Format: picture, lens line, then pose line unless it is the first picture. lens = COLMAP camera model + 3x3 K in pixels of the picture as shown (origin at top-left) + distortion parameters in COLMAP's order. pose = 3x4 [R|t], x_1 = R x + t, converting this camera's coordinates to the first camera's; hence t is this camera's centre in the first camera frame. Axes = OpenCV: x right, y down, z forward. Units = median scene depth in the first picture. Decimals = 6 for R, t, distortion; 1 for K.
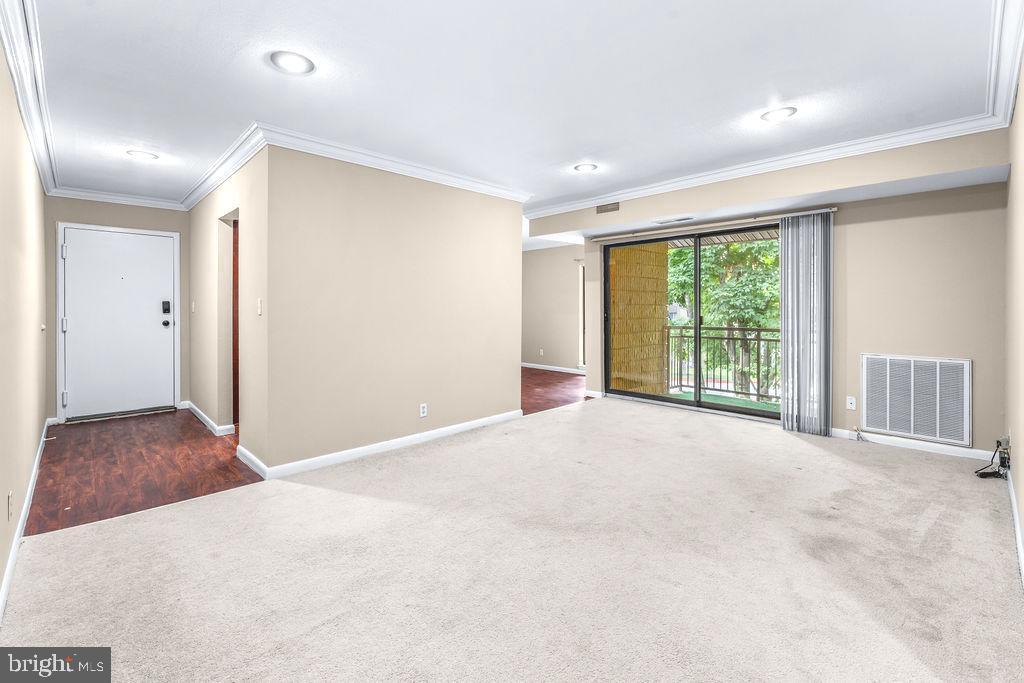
lens RADIAL K [[440.7, 0, 514.9], [0, 440.7, 313.4], [0, 0, 1]] dist [-0.000375, -0.000031]
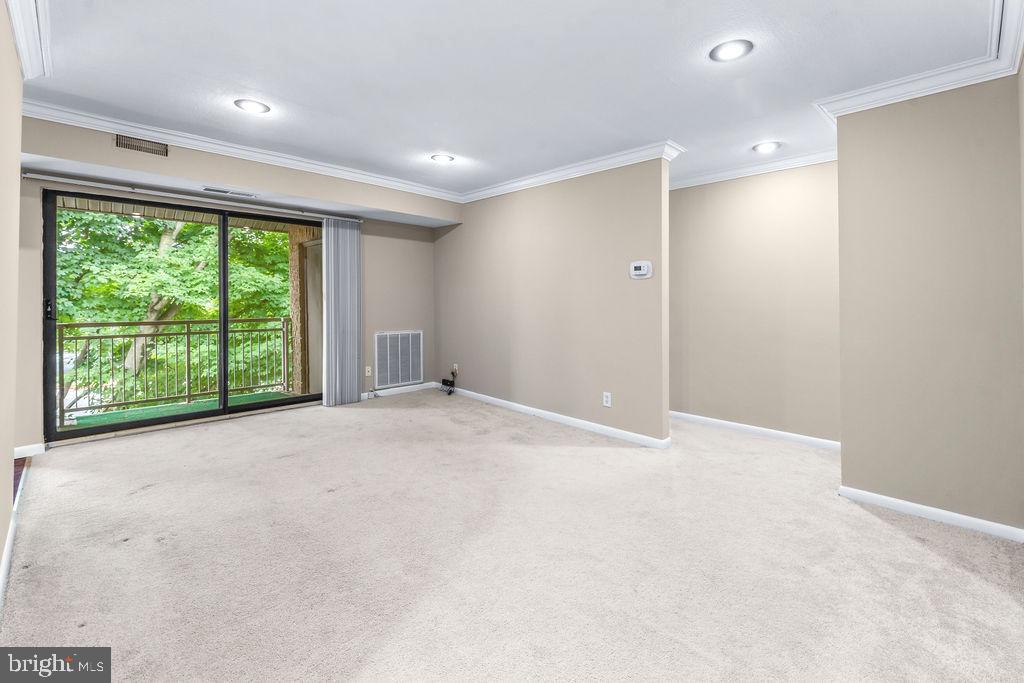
lens RADIAL K [[459.6, 0, 513.3], [0, 459.6, 302.1], [0, 0, 1]] dist [-0.000104, 0.000124]
pose [[-0.000875, -0.007292, 0.999973, -0.603877], [0.005842, 0.999956, 0.007297, -0.009941], [-0.999983, 0.005849, -0.000832, 0.568290]]
